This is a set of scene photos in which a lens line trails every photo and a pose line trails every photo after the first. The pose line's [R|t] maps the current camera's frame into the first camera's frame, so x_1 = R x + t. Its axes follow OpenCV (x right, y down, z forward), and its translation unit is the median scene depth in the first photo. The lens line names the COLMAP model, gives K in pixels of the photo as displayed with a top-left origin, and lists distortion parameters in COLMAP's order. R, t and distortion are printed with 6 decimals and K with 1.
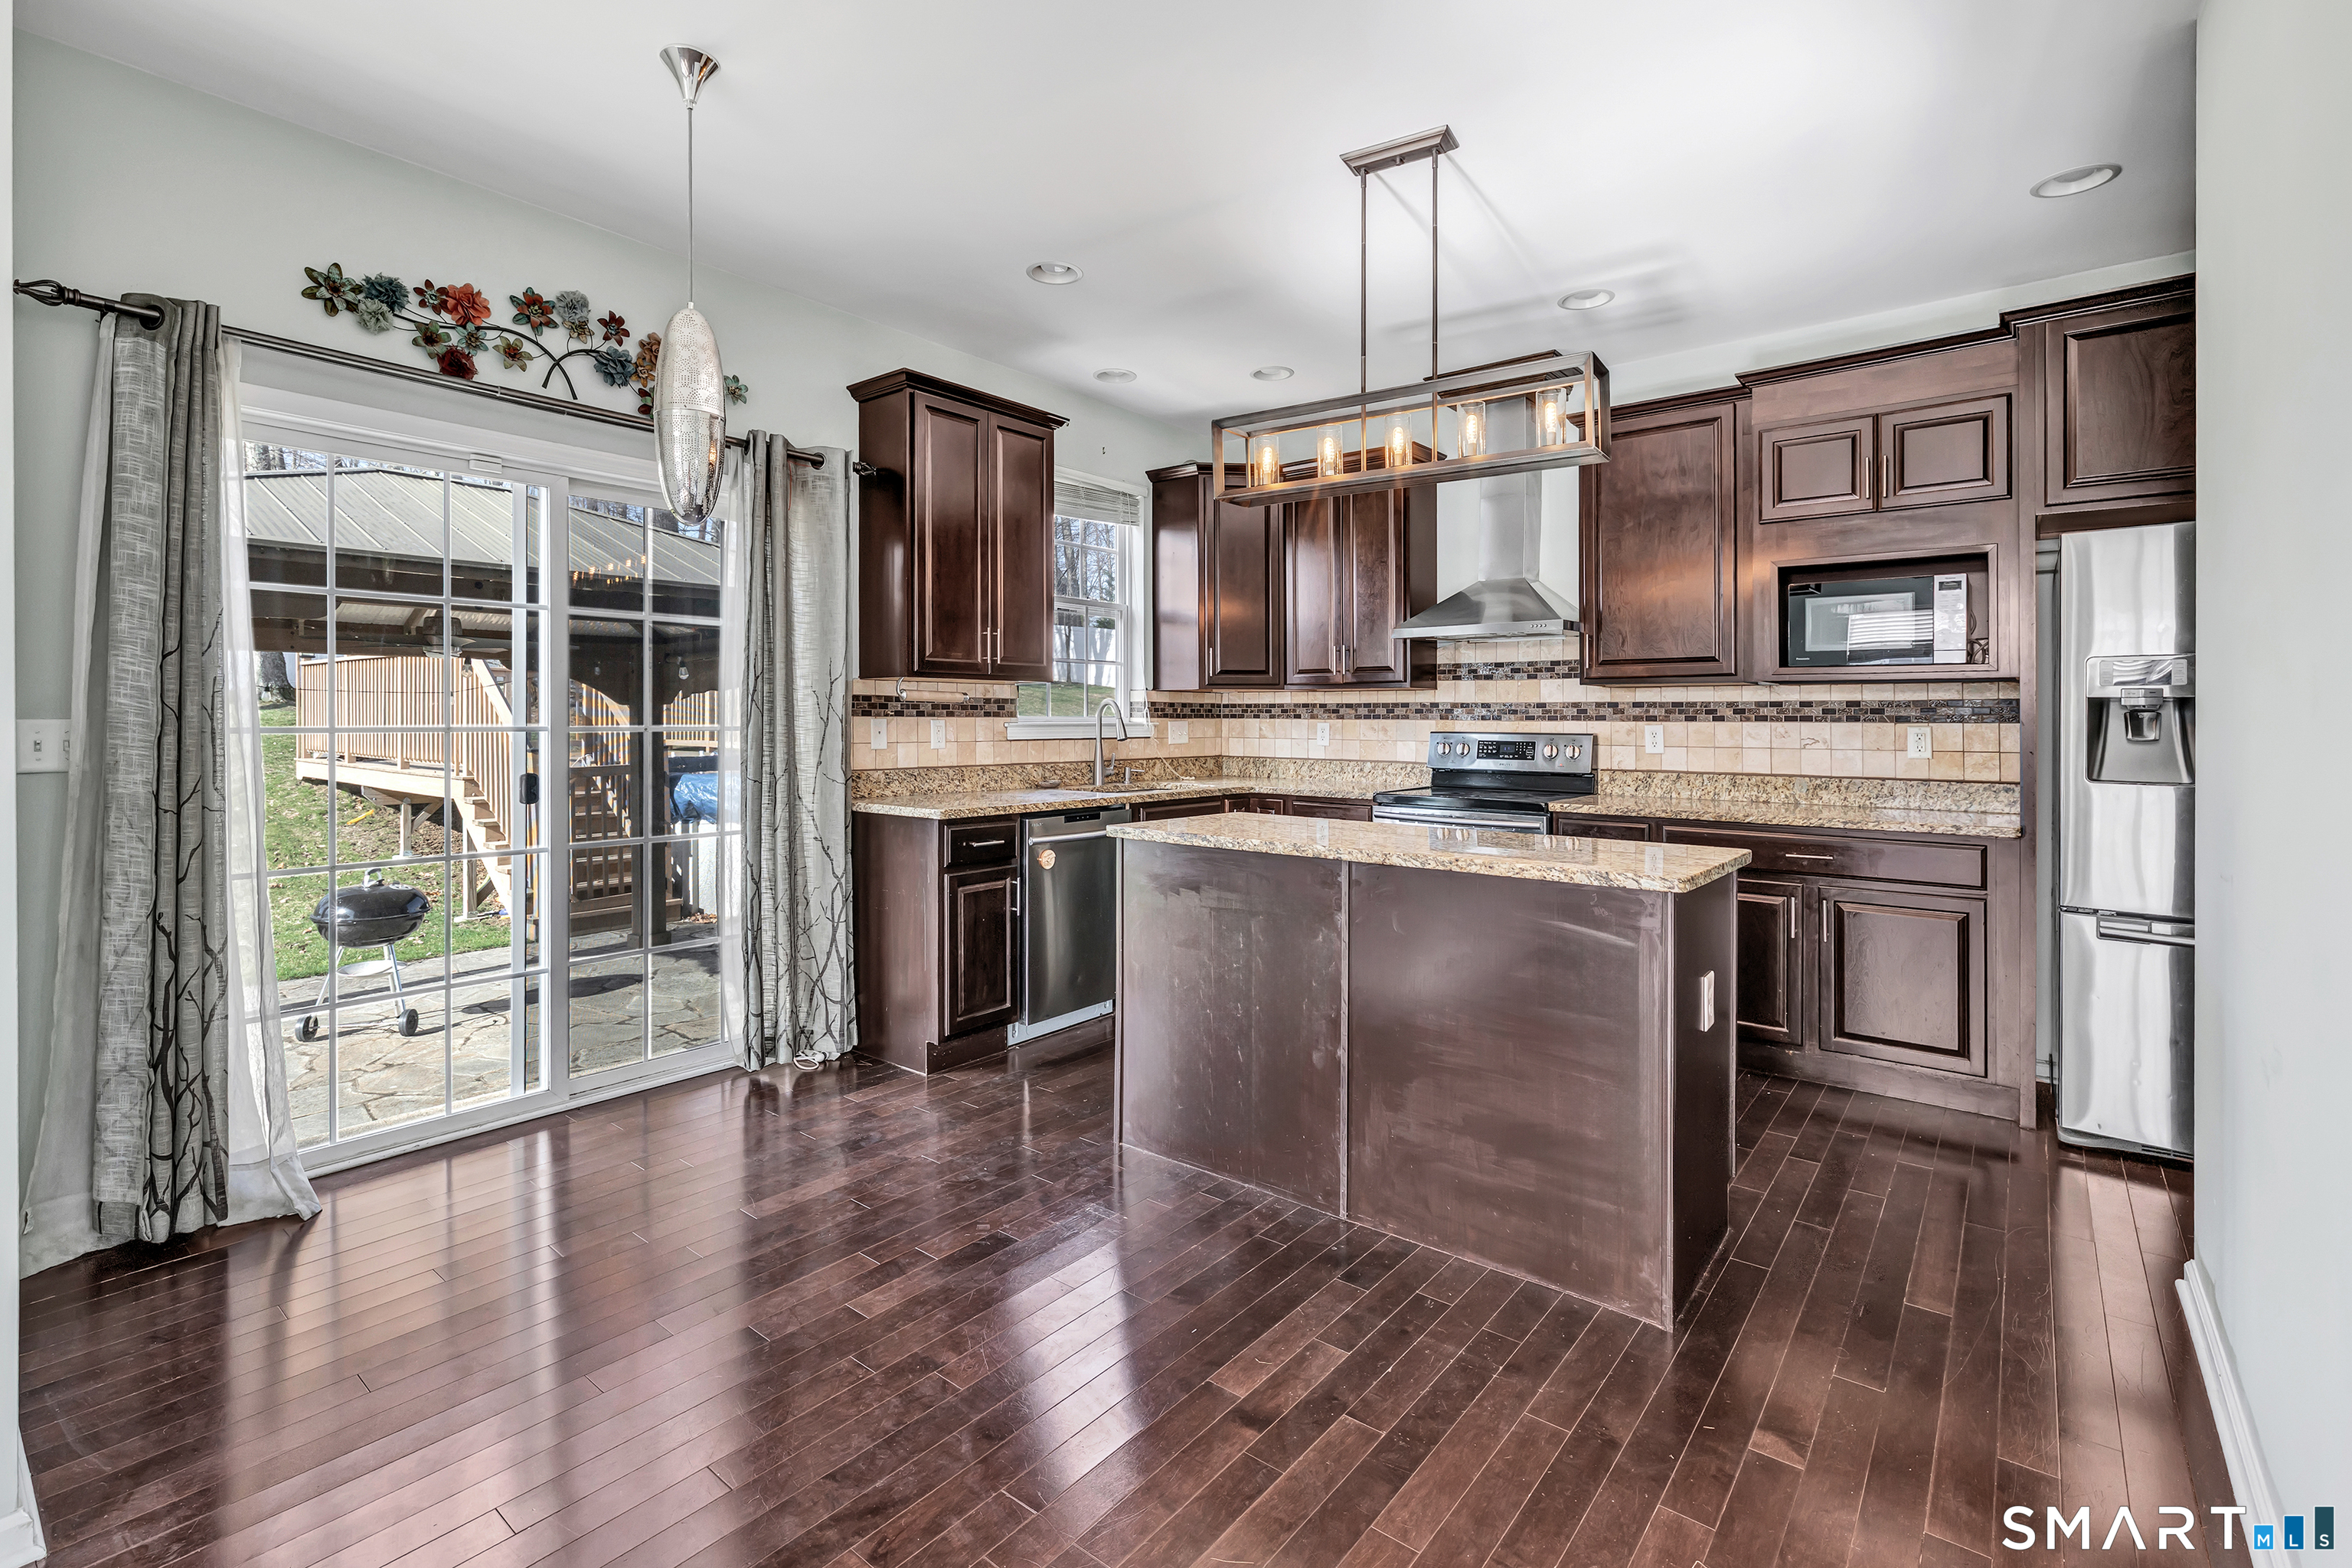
lens RADIAL K [[1058.9, 0, 1184.8], [0, 1058.9, 736.6], [0, 0, 1]] dist [-0.000619, 0.000184]
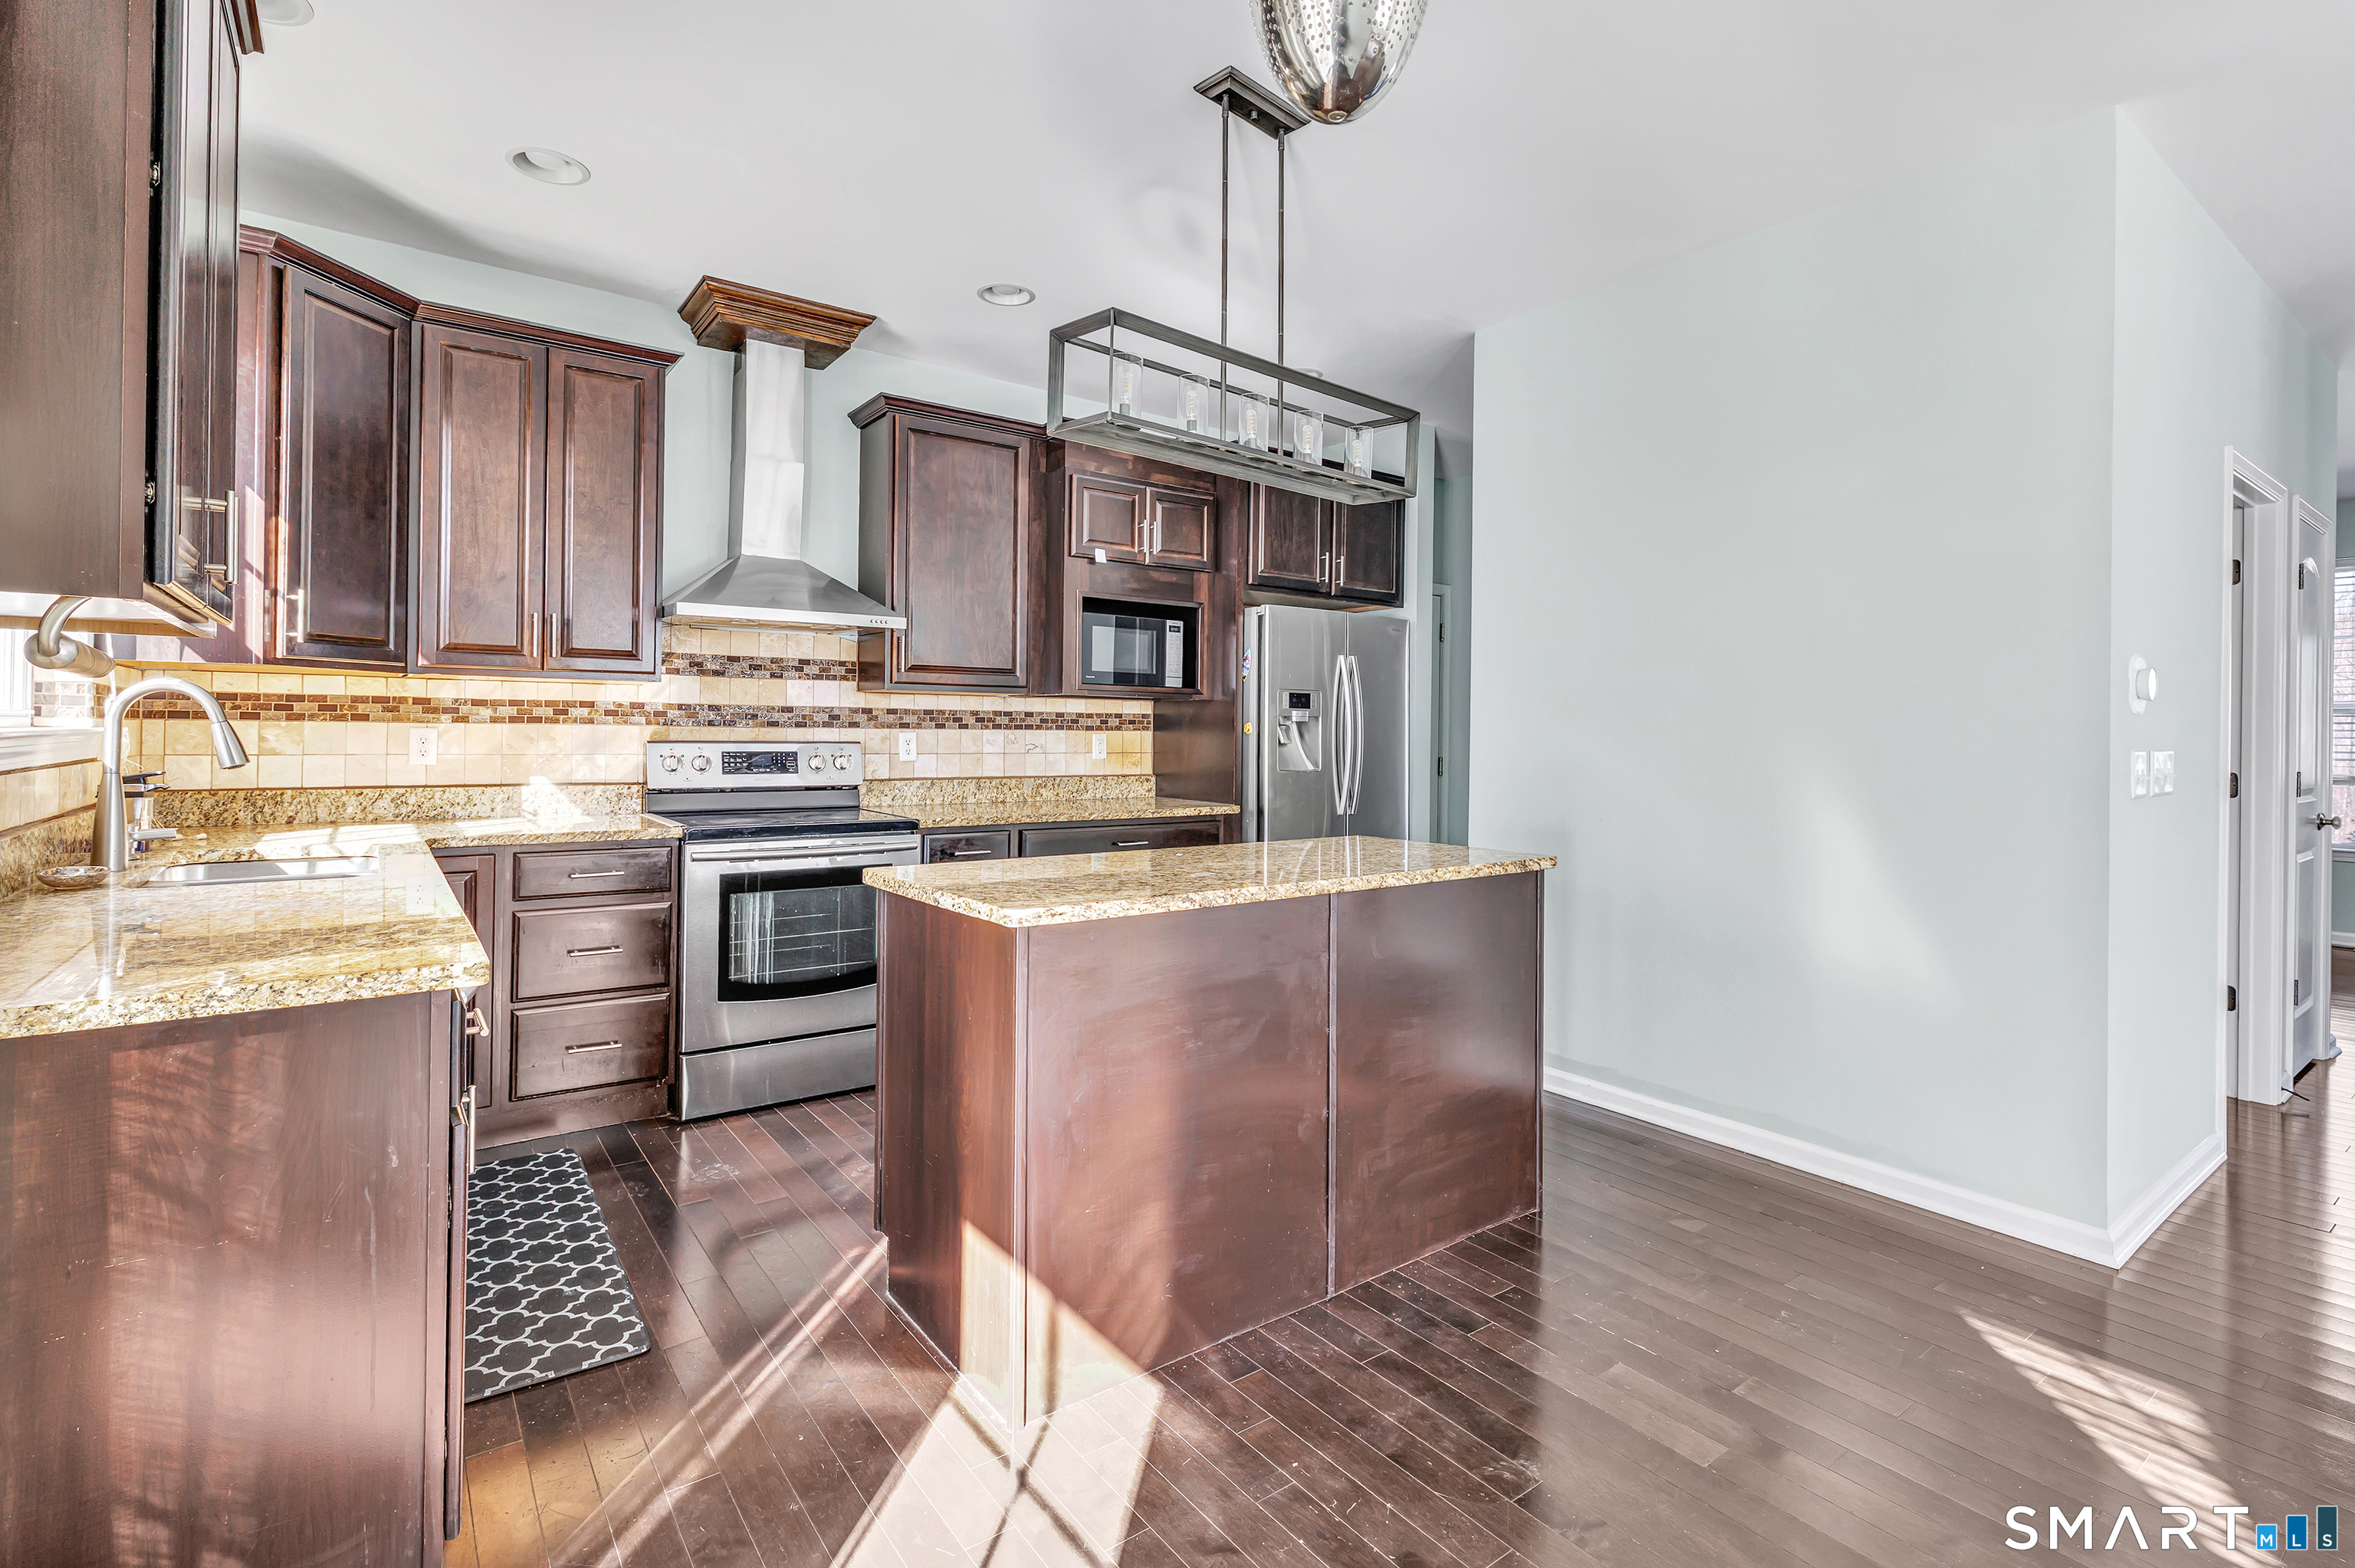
lens RADIAL K [[1056.3, 0, 1091.2], [0, 1056.3, 726.8], [0, 0, 1]] dist [-0.000694, -0.000117]
pose [[0.295173, 0.000097, 0.955444, -0.443485], [0.005187, 0.999985, -0.001704, -0.013514], [-0.955430, 0.005459, 0.295168, 0.542690]]
